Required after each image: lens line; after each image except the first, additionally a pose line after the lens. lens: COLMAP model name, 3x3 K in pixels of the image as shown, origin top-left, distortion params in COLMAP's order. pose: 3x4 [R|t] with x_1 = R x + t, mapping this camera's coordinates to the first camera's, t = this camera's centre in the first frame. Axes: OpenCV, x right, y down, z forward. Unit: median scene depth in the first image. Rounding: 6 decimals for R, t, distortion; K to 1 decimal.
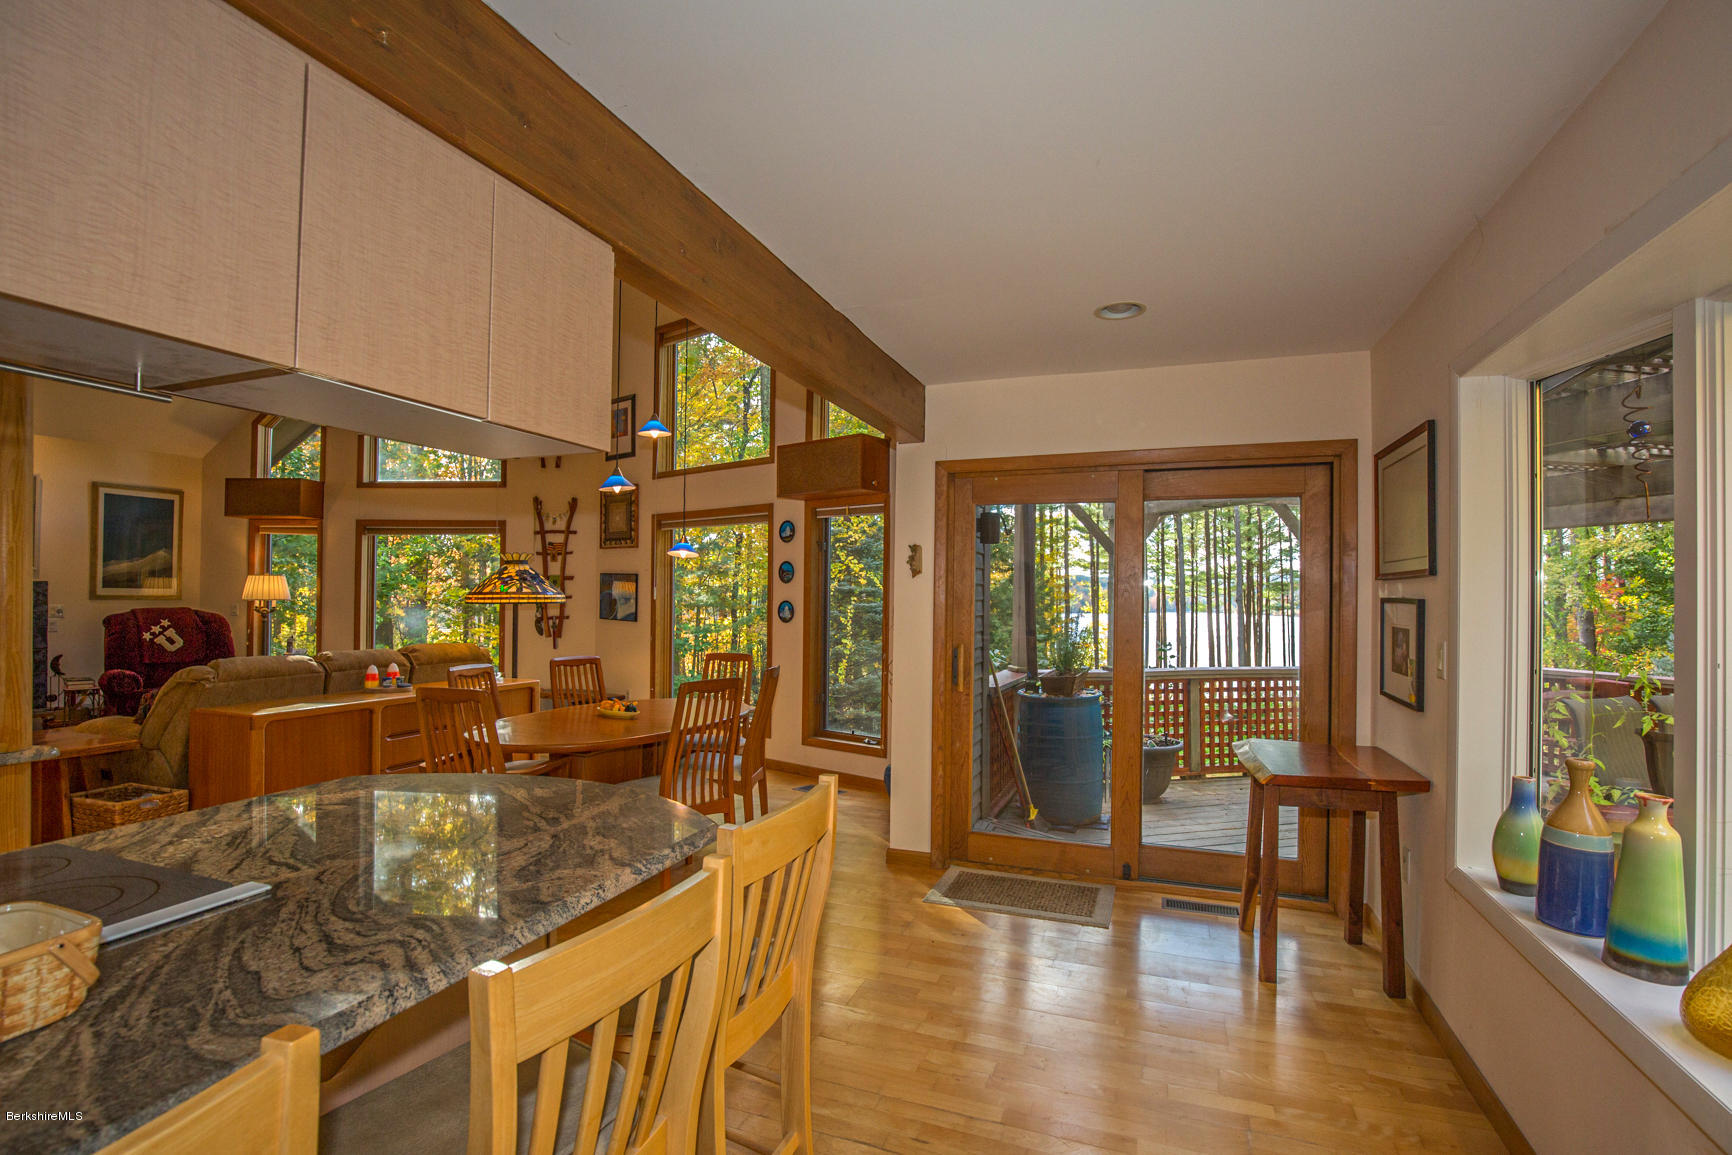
lens RADIAL K [[790.3, 0, 870.4], [0, 790.3, 584.8], [0, 0, 1]] dist [-0.039021, 0.009039]
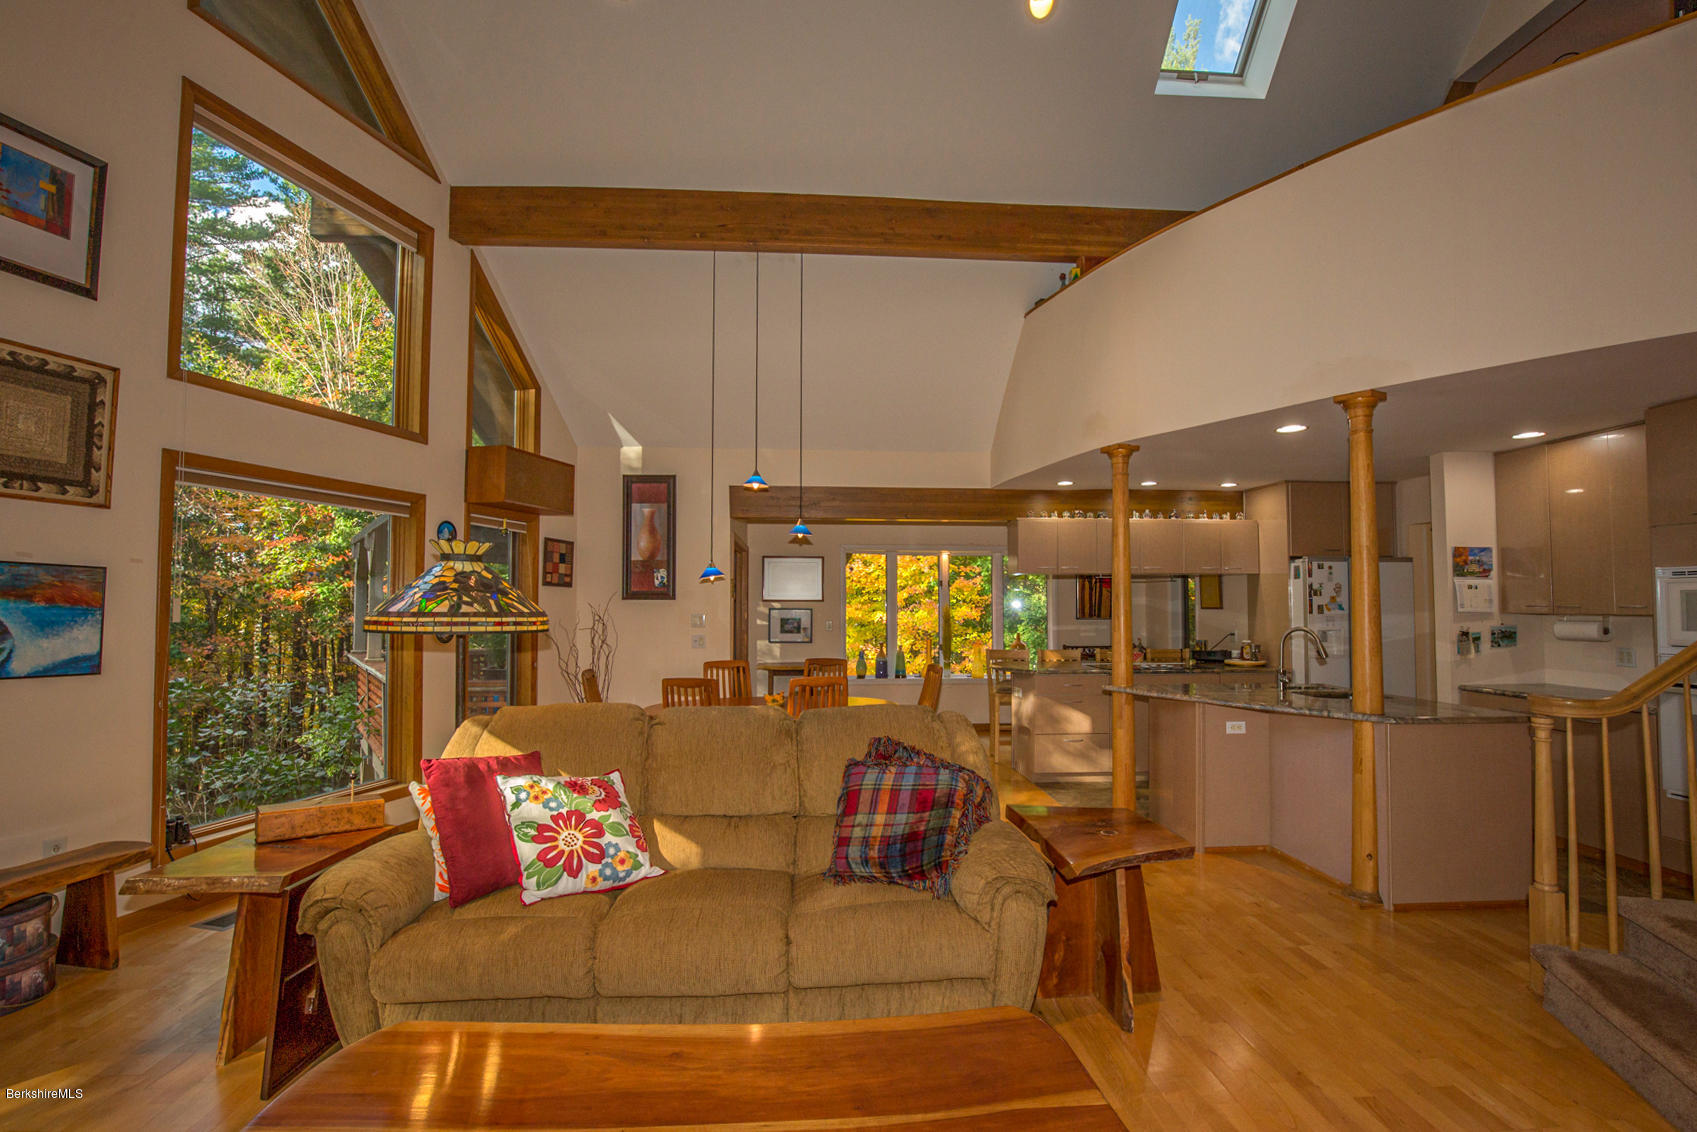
lens RADIAL K [[795.8, 0, 856.0], [0, 795.8, 575.4], [0, 0, 1]] dist [-0.034567, 0.005498]
pose [[-0.410092, 0.026440, 0.911661, -0.840412], [-0.017245, 0.999176, -0.036736, -0.000488], [-0.911881, -0.030787, -0.409299, 0.759746]]
